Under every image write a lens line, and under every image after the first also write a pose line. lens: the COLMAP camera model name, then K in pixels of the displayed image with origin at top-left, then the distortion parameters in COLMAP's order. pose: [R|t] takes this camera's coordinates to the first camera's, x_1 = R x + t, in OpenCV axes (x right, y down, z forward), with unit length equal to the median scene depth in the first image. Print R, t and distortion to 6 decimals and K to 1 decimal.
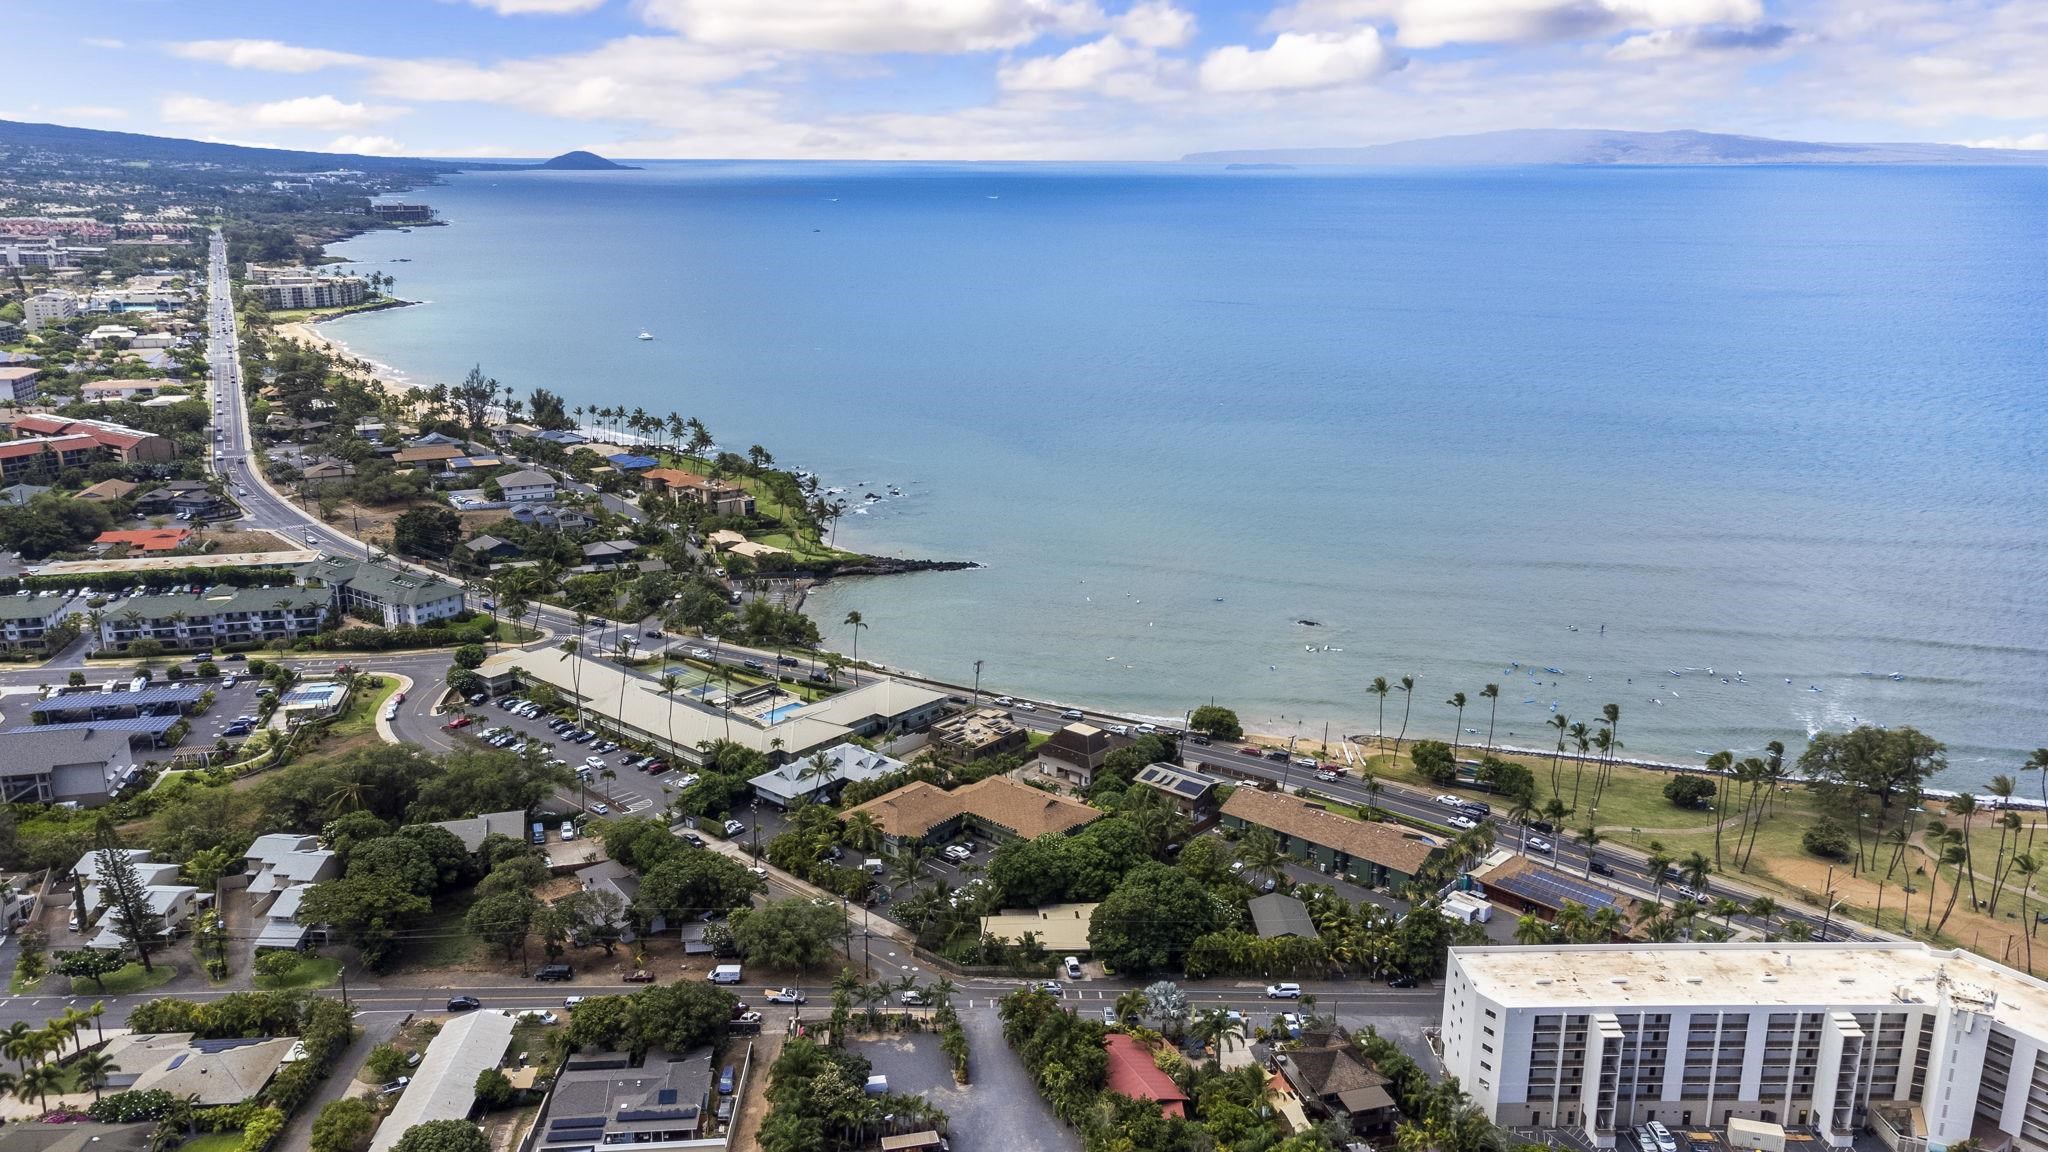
lens RADIAL K [[1542.6, 0, 1024.0], [0, 1542.6, 576.0], [0, 0, 1]] dist [0.004512, 0.101235]
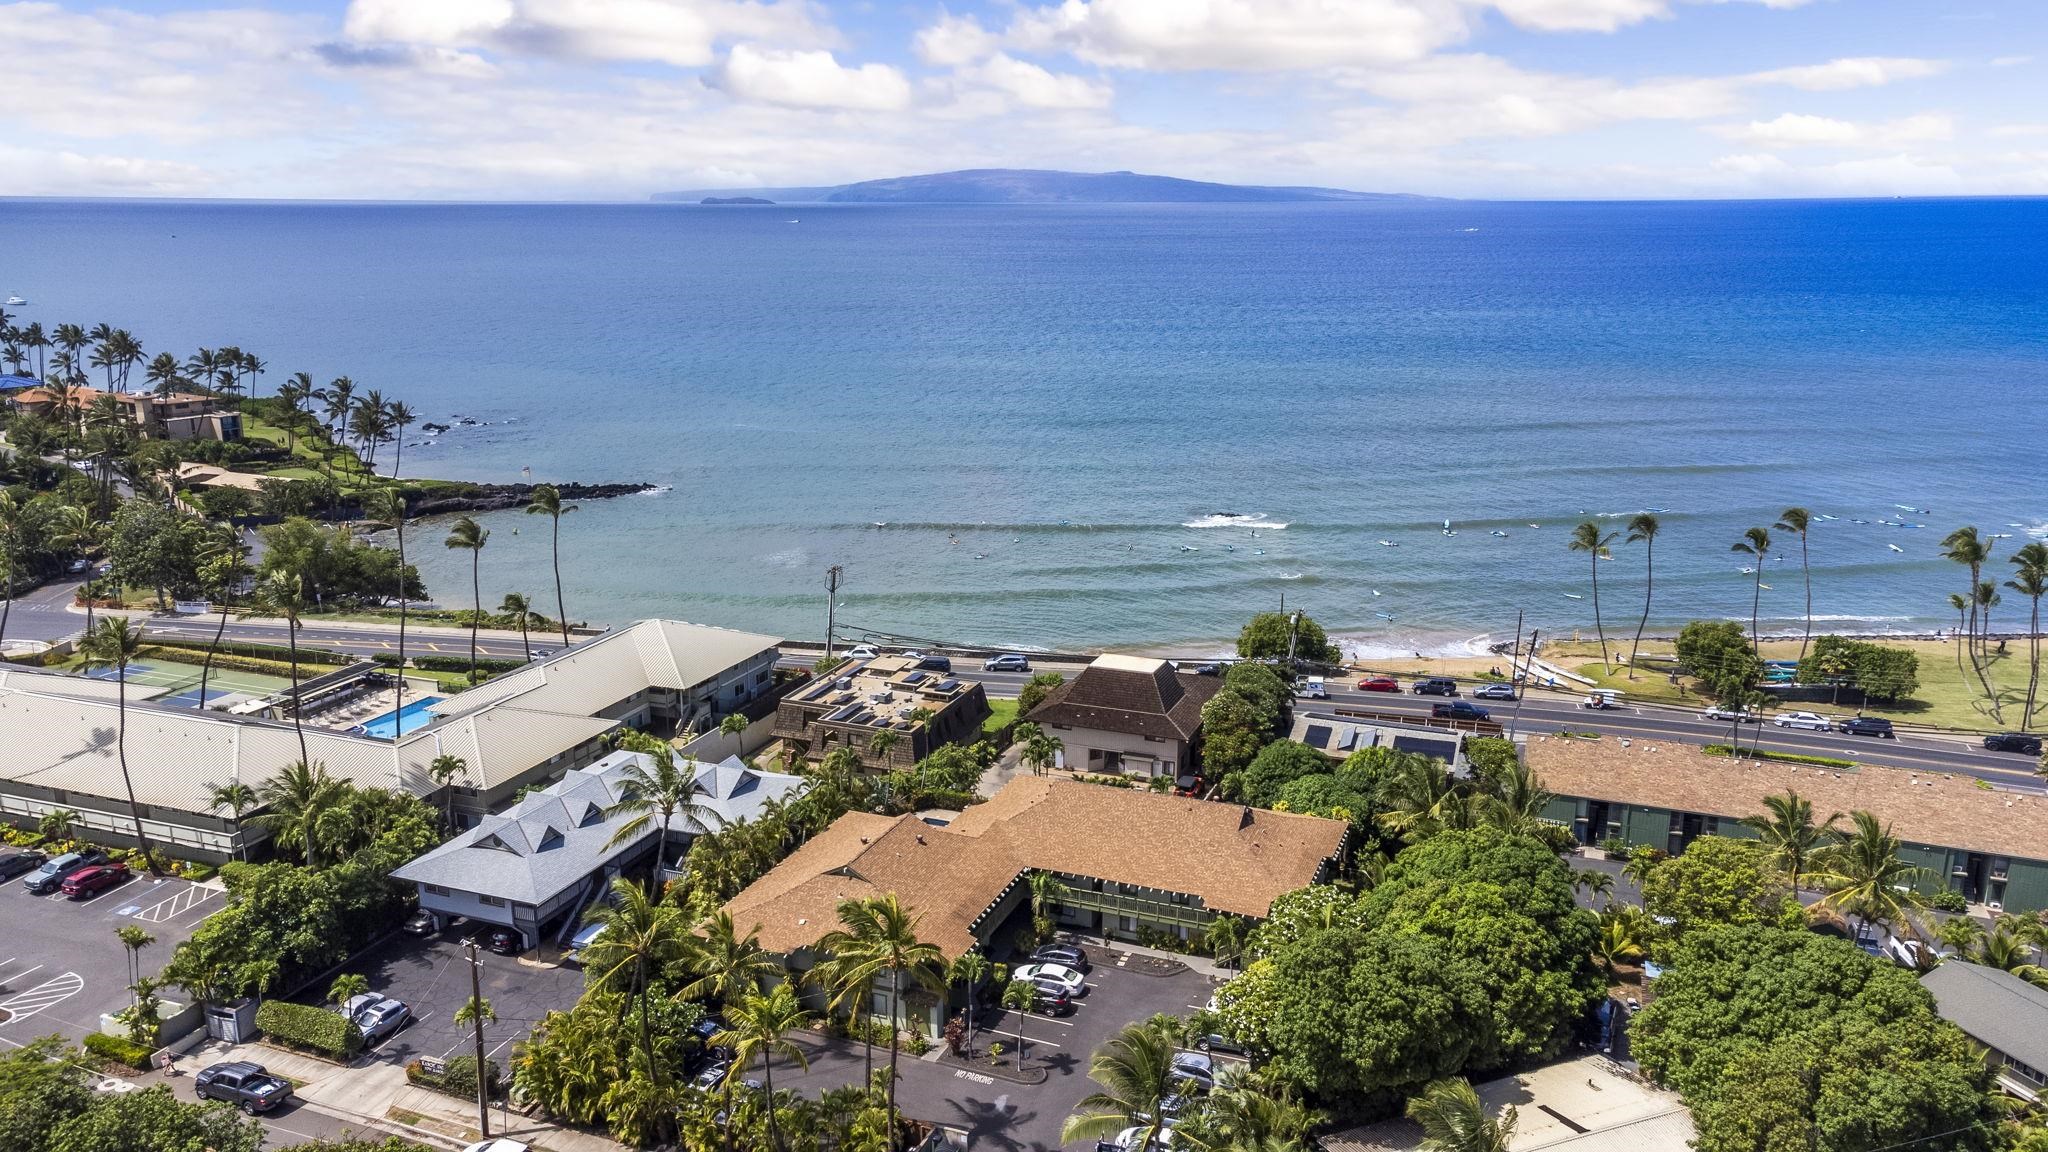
lens RADIAL K [[1542.6, 0, 1024.0], [0, 1542.6, 576.0], [0, 0, 1]] dist [0.004512, 0.101235]
pose [[0.945458, -0.080396, 0.315667, -0.139306], [0.088554, 0.996004, -0.011560, 0.076079], [-0.313477, 0.038883, 0.948800, 0.571016]]
